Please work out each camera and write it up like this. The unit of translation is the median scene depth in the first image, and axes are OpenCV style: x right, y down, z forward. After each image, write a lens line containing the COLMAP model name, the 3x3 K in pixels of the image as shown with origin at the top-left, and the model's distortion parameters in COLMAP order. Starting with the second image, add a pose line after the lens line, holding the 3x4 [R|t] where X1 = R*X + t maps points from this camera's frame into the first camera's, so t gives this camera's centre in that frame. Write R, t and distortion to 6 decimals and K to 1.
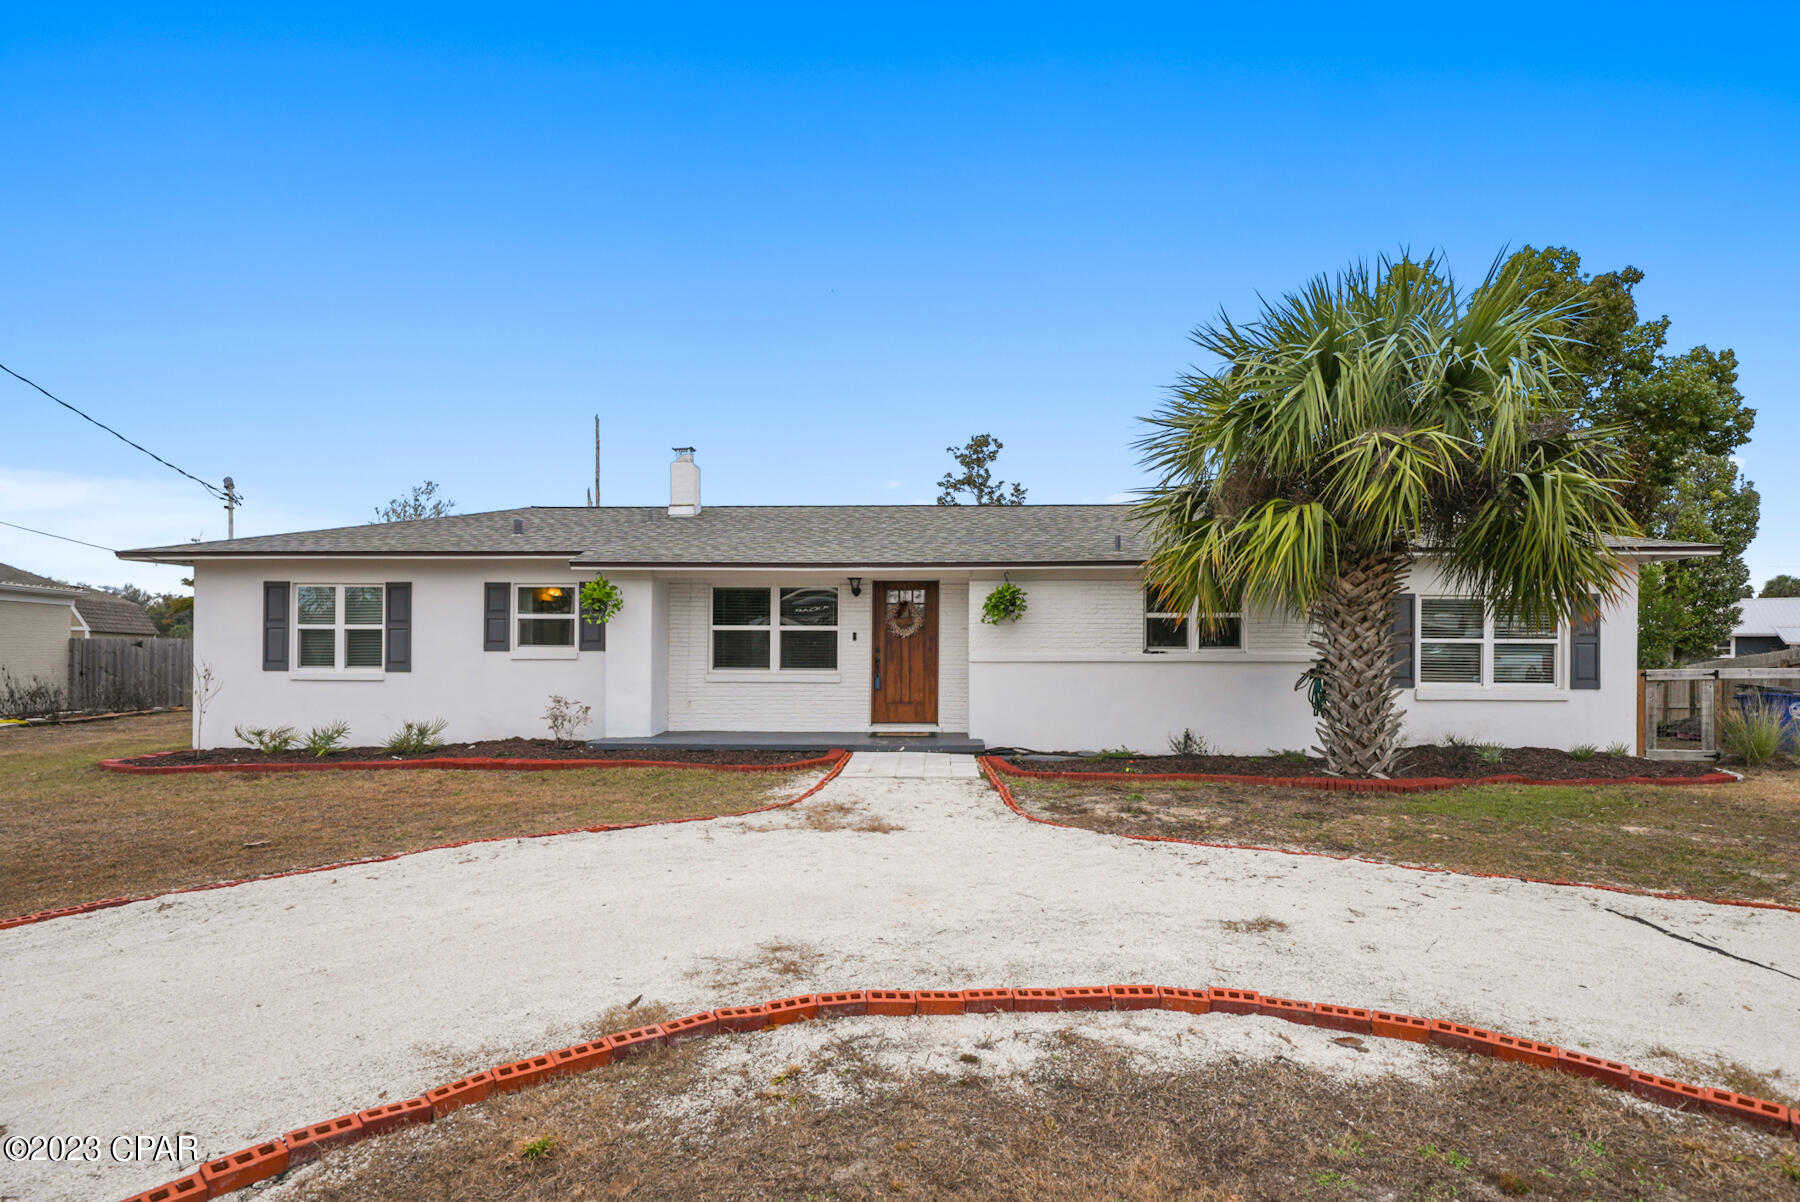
lens RADIAL K [[998.6, 0, 900.7], [0, 998.6, 611.2], [0, 0, 1]] dist [0.022309, 0.000011]
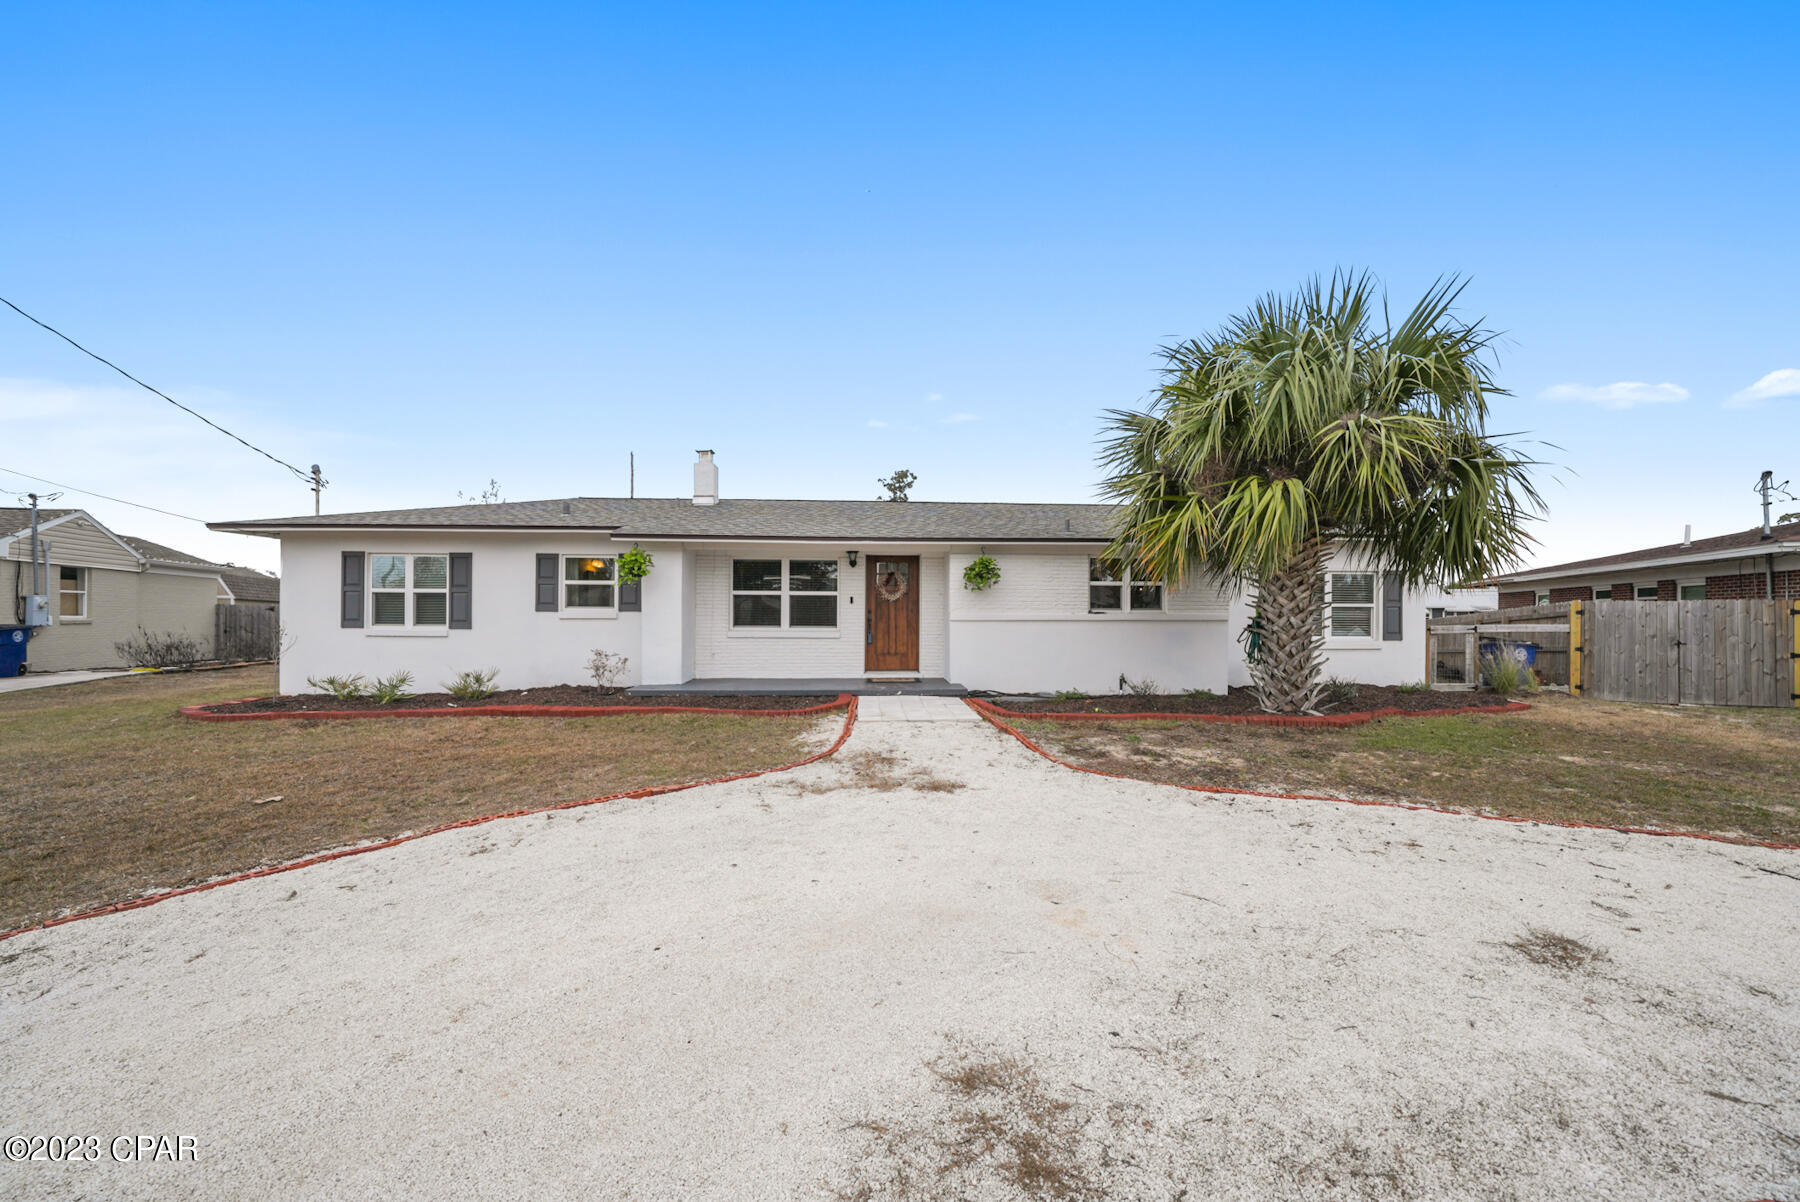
lens RADIAL K [[639.3, 0, 900.0], [0, 639.3, 601.0], [0, 0, 1]] dist [-0.019413, 0.000058]
pose [[0.994436, 0.003767, 0.105273, -0.072583], [-0.004991, 0.999923, 0.011373, 0.017910], [-0.105222, -0.011835, 0.994378, 0.225979]]
